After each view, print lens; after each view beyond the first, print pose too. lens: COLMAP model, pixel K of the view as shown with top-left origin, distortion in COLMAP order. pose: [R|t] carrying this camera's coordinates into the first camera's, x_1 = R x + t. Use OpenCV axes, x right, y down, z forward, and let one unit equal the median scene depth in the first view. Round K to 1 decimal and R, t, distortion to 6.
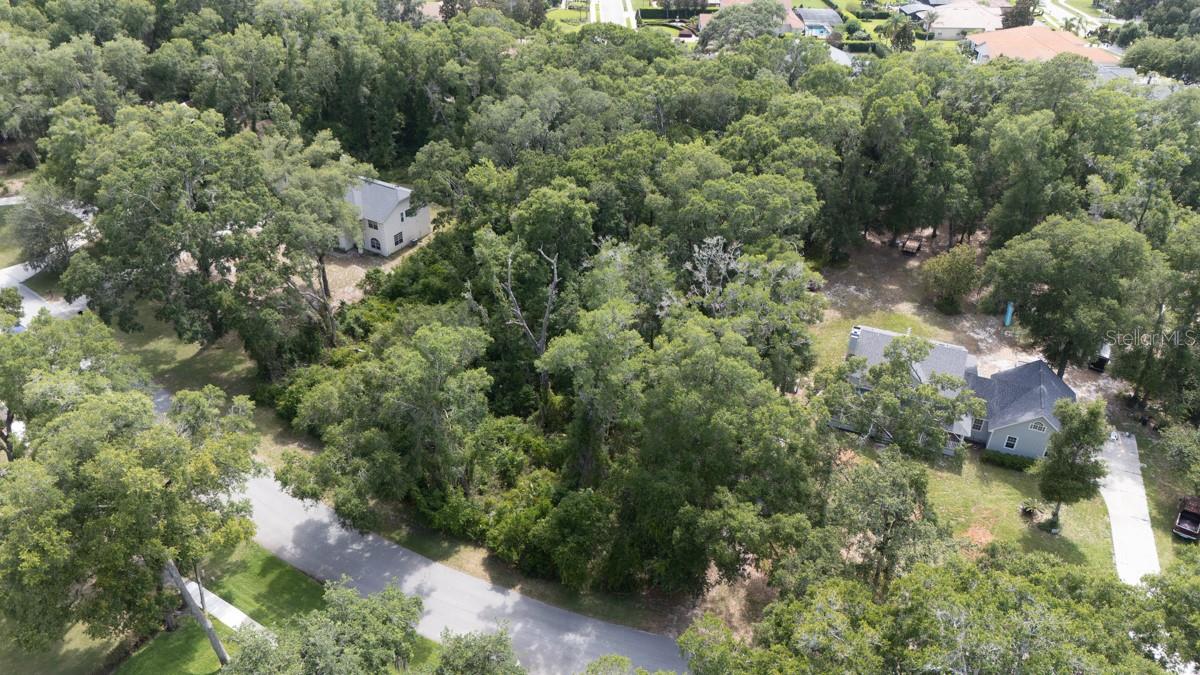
lens RADIAL K [[881.3, 0, 594.6], [0, 881.3, 339.4], [0, 0, 1]] dist [0.009117, -0.020691]
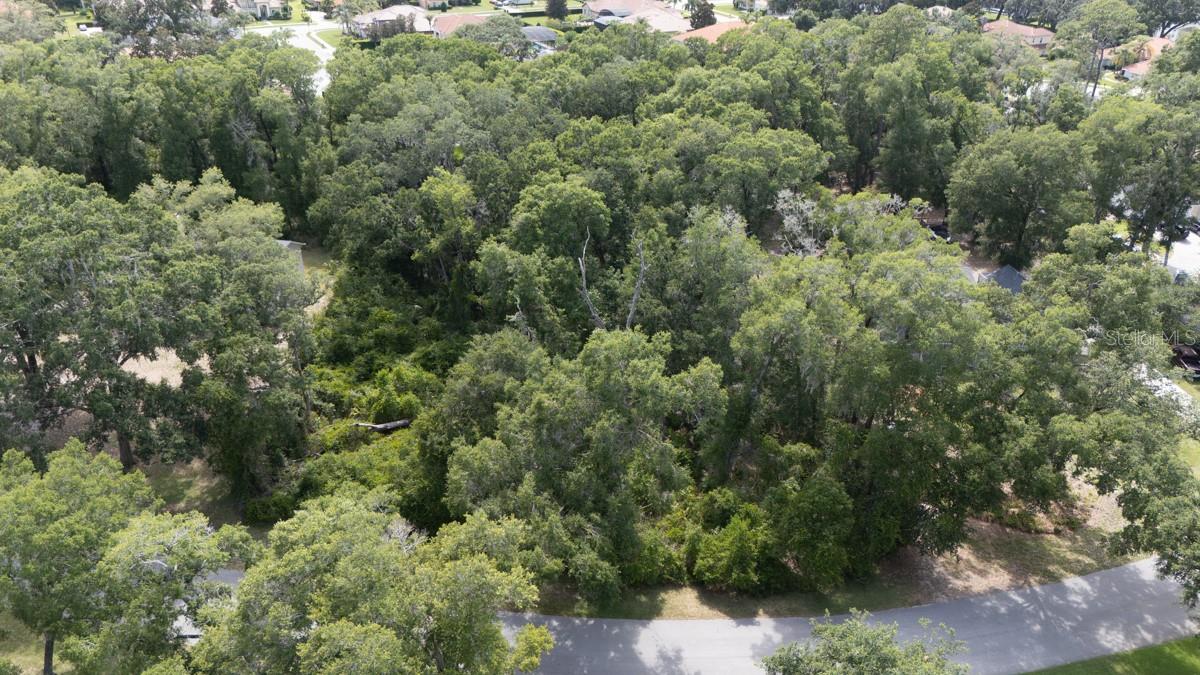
lens RADIAL K [[881.3, 0, 595.9], [0, 881.3, 337.4], [0, 0, 1]] dist [0.009117, -0.020691]
pose [[0.891358, -0.221044, 0.395753, -0.316444], [0.244126, 0.969709, -0.008227, -0.003935], [-0.381946, 0.103947, 0.918320, 0.160356]]
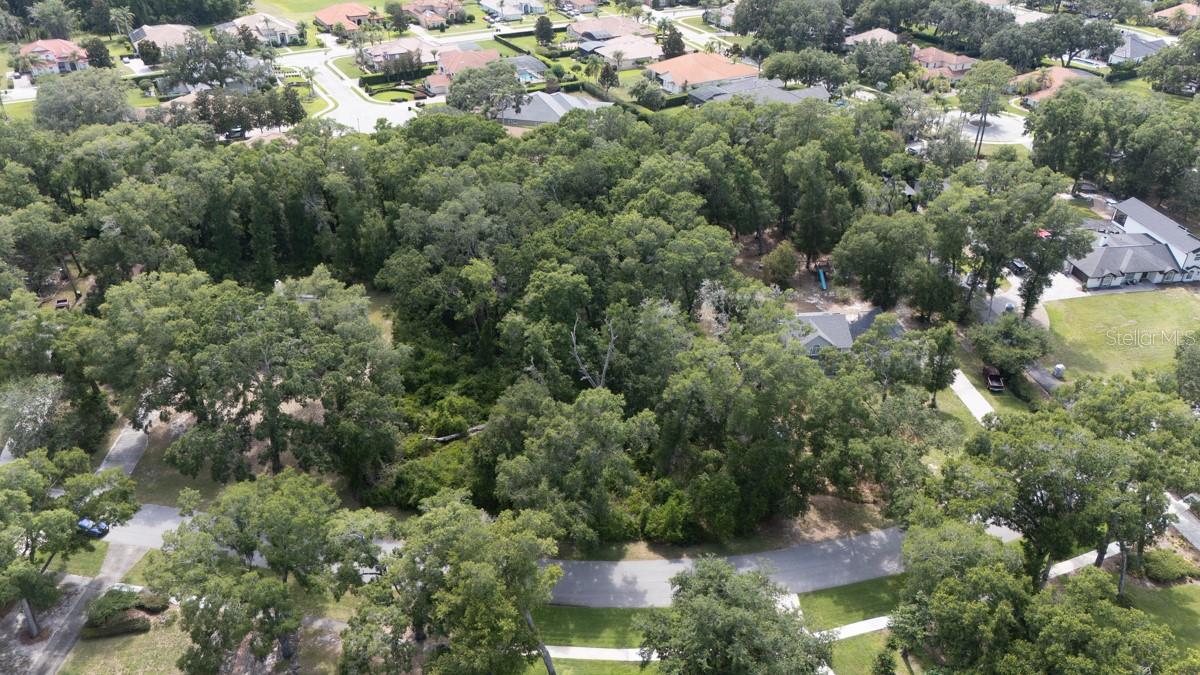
lens RADIAL K [[881.3, 0, 599.5], [0, 881.3, 336.9], [0, 0, 1]] dist [0.009117, -0.020691]
pose [[0.880846, -0.256882, 0.397645, -0.426424], [0.259132, 0.964592, 0.049118, -0.101508], [-0.396183, 0.059777, 0.916224, -0.166716]]
